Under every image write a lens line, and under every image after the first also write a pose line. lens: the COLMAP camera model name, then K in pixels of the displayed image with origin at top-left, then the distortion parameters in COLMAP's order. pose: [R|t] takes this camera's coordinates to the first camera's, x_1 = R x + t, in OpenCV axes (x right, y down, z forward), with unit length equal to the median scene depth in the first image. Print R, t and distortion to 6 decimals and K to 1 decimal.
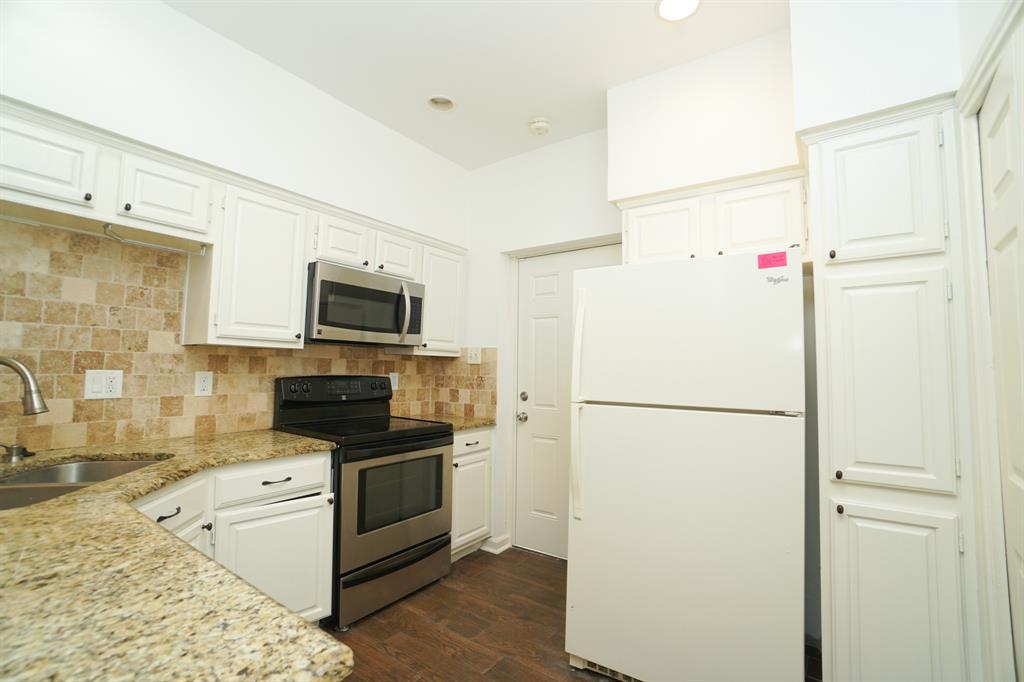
lens RADIAL K [[450.9, 0, 512.0], [0, 450.9, 341.0], [0, 0, 1]] dist [-0.066554, 0.025515]
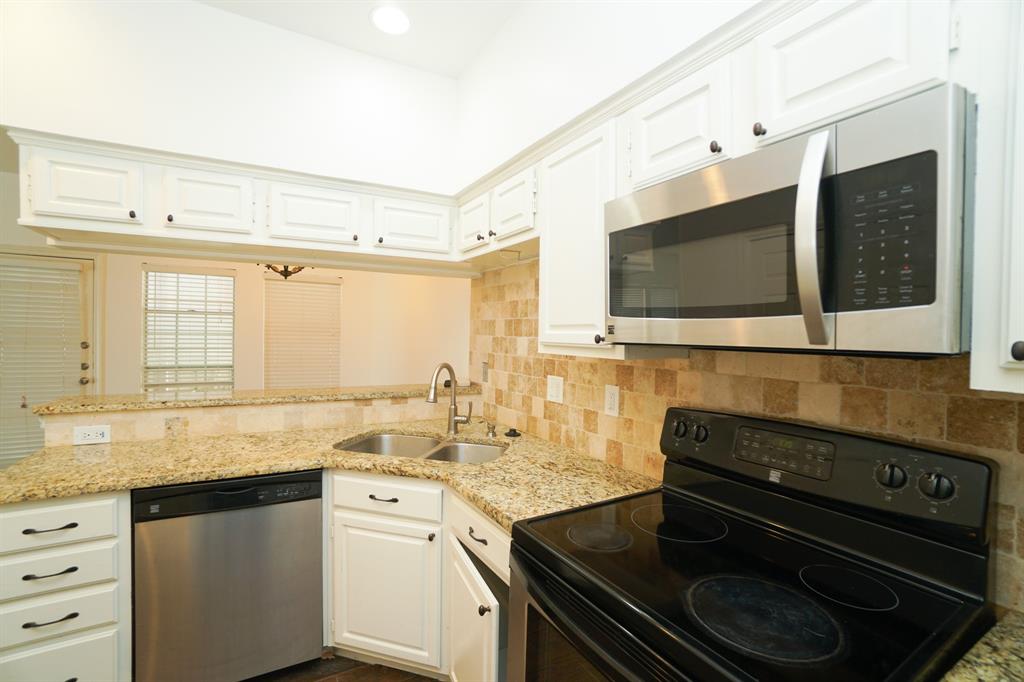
lens RADIAL K [[450.9, 0, 512.0], [0, 450.9, 341.0], [0, 0, 1]] dist [-0.066554, 0.025515]
pose [[-0.415612, -0.013159, -0.909447, 0.124178], [0.030613, 0.999126, -0.028446, 0.006027], [0.909027, -0.039664, -0.414846, 1.189096]]
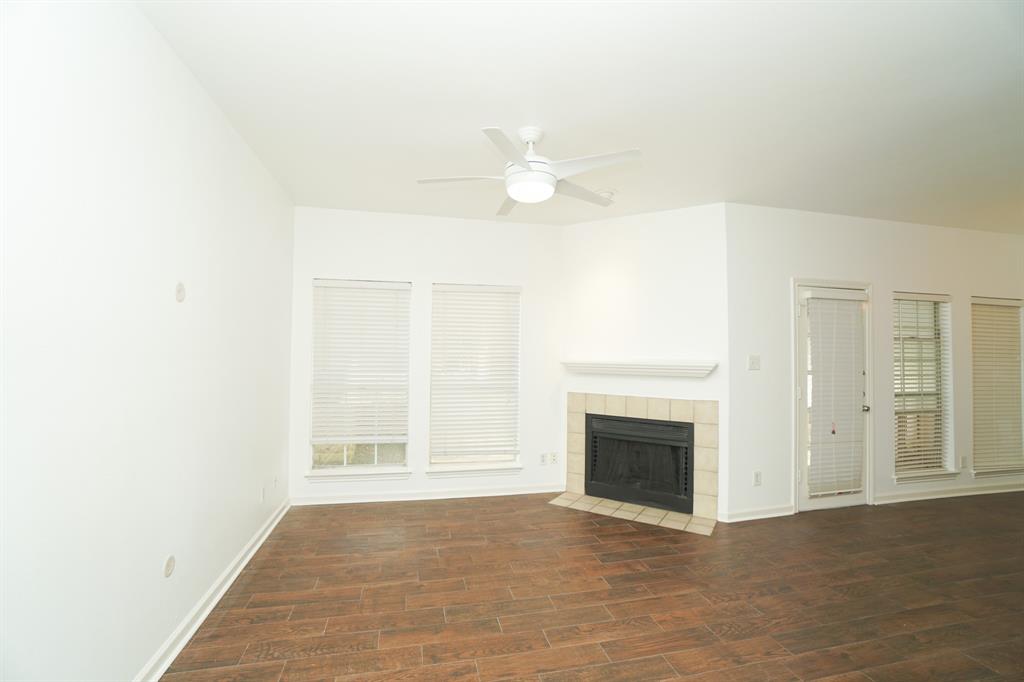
lens RADIAL K [[450.9, 0, 512.0], [0, 450.9, 341.0], [0, 0, 1]] dist [-0.066554, 0.025515]
pose [[-0.688398, -0.043428, -0.724032, 1.663389], [0.022965, 0.996401, -0.081600, -0.105986], [0.724970, -0.072801, -0.684922, -1.080097]]
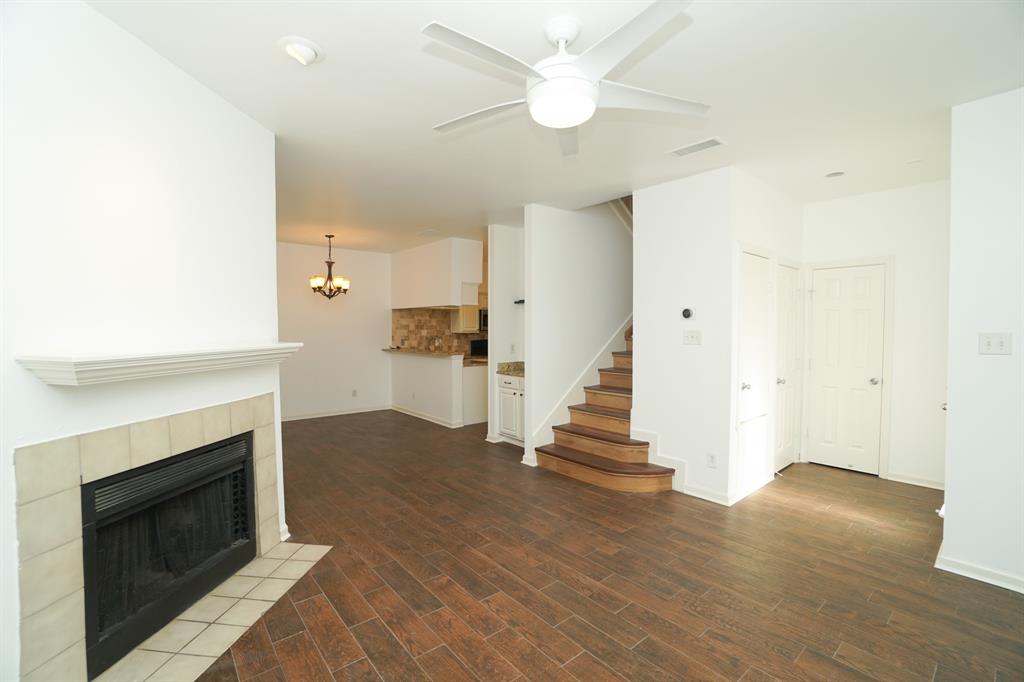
lens RADIAL K [[450.9, 0, 512.0], [0, 450.9, 341.0], [0, 0, 1]] dist [-0.066554, 0.025515]
pose [[0.956411, -0.009576, -0.291868, 0.952372], [0.035151, 0.995970, 0.082508, -0.229052], [0.289902, -0.089171, 0.952893, -2.680224]]
